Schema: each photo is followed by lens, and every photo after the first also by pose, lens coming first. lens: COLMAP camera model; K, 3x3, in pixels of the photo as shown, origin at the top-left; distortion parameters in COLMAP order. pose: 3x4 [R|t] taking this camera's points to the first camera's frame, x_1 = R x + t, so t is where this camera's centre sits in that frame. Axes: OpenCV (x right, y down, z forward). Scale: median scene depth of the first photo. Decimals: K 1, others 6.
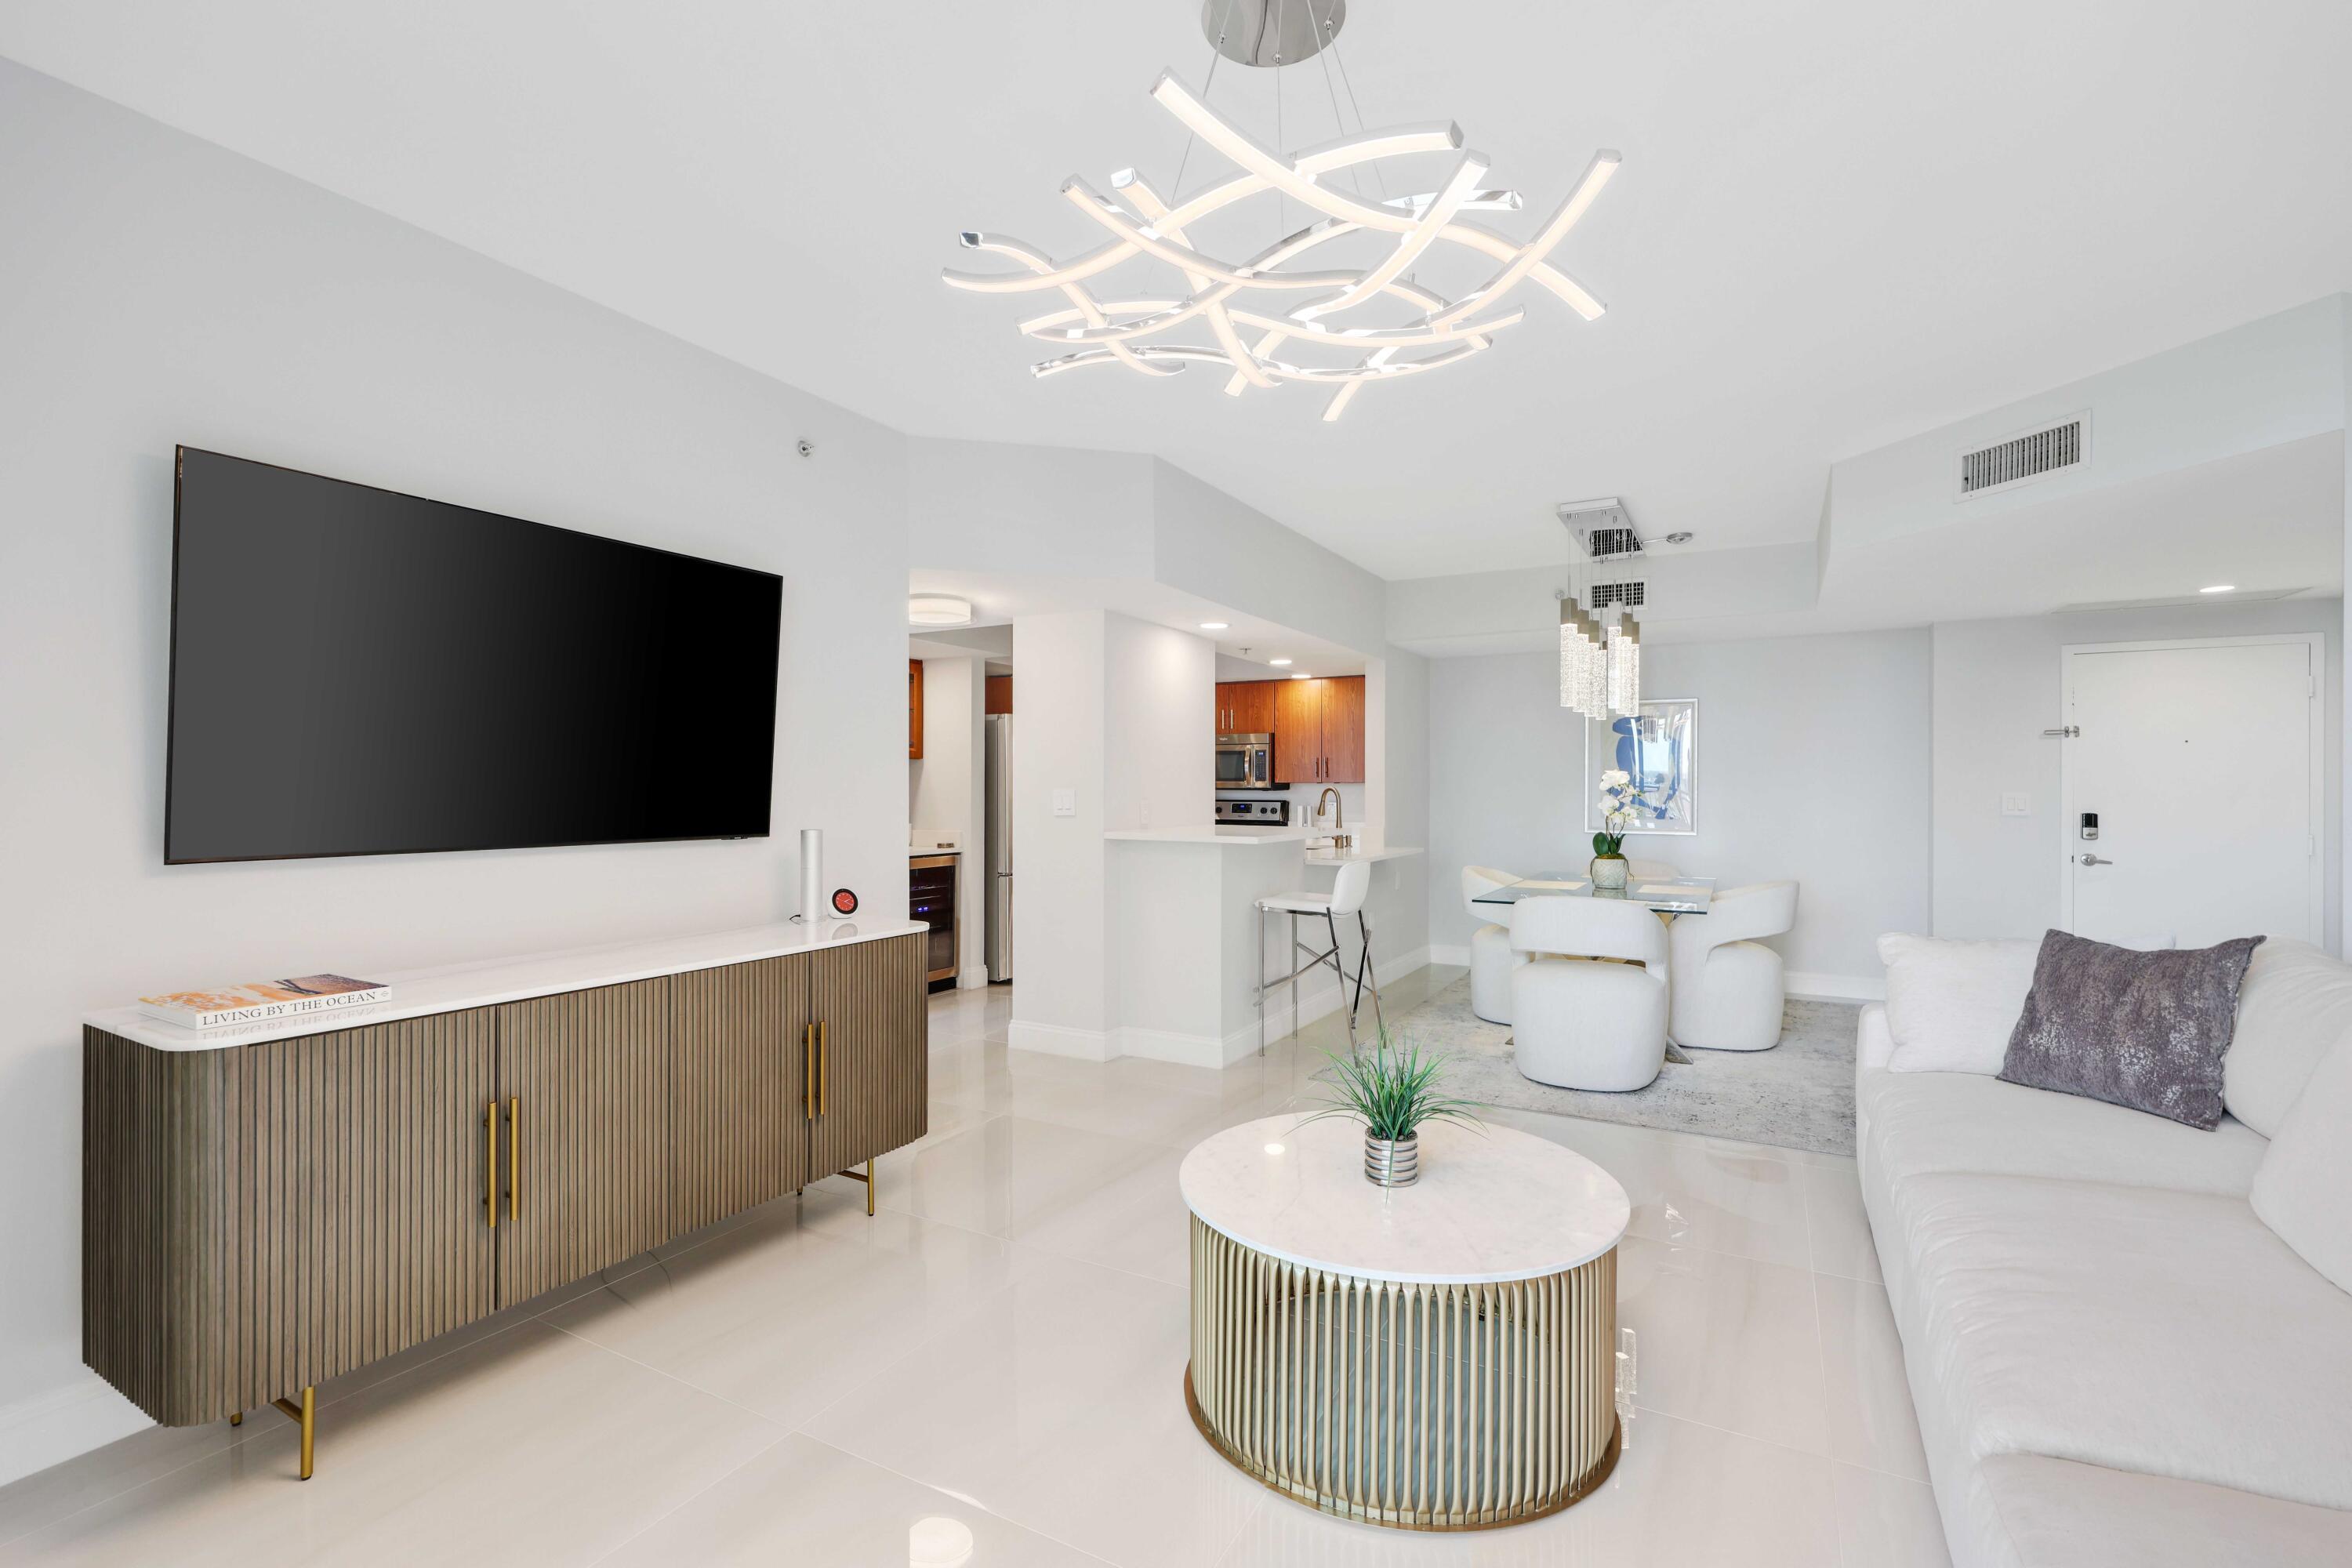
lens RADIAL K [[1052.1, 0, 1176.0], [0, 1052.1, 784.0], [0, 0, 1]] dist [0.003330, -0.000096]
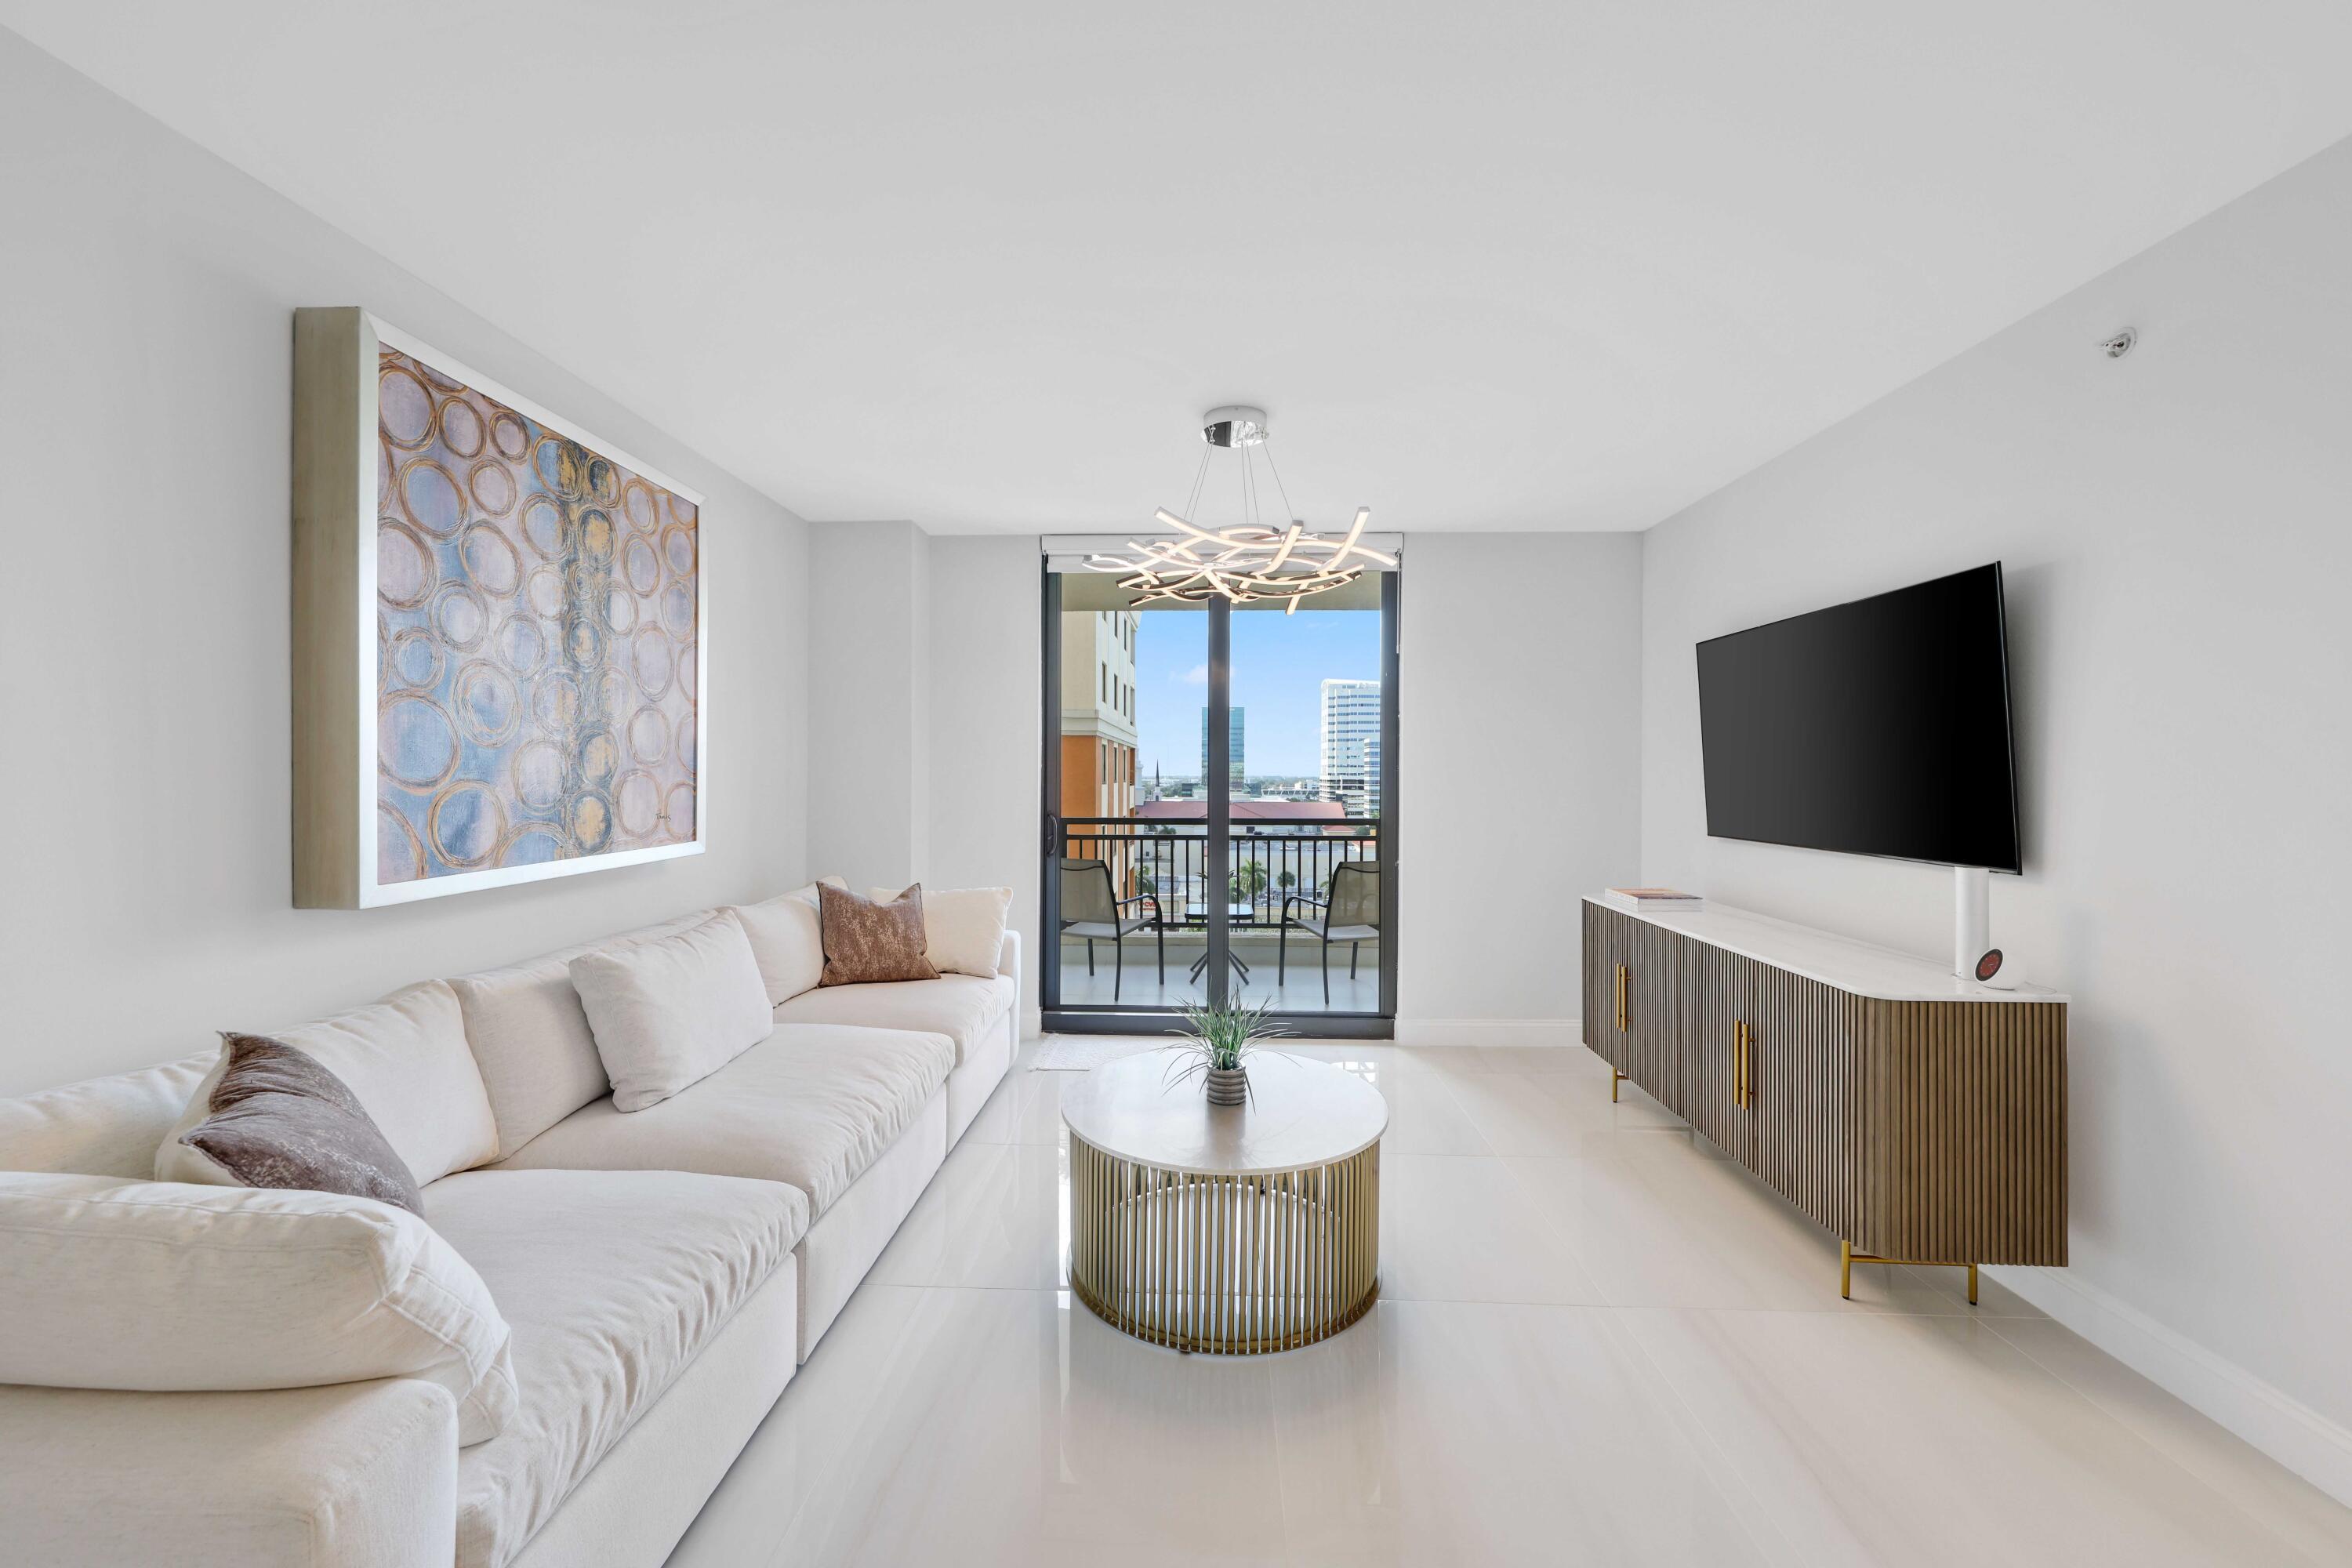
lens RADIAL K [[870.6, 0, 1175.8], [0, 870.6, 773.5], [0, 0, 1]] dist [-0.001941, -0.000120]
pose [[-0.896629, -0.005382, -0.442749, 0.292673], [-0.004019, 0.999984, -0.004017, -0.013052], [0.442764, -0.001822, -0.896636, 0.750185]]
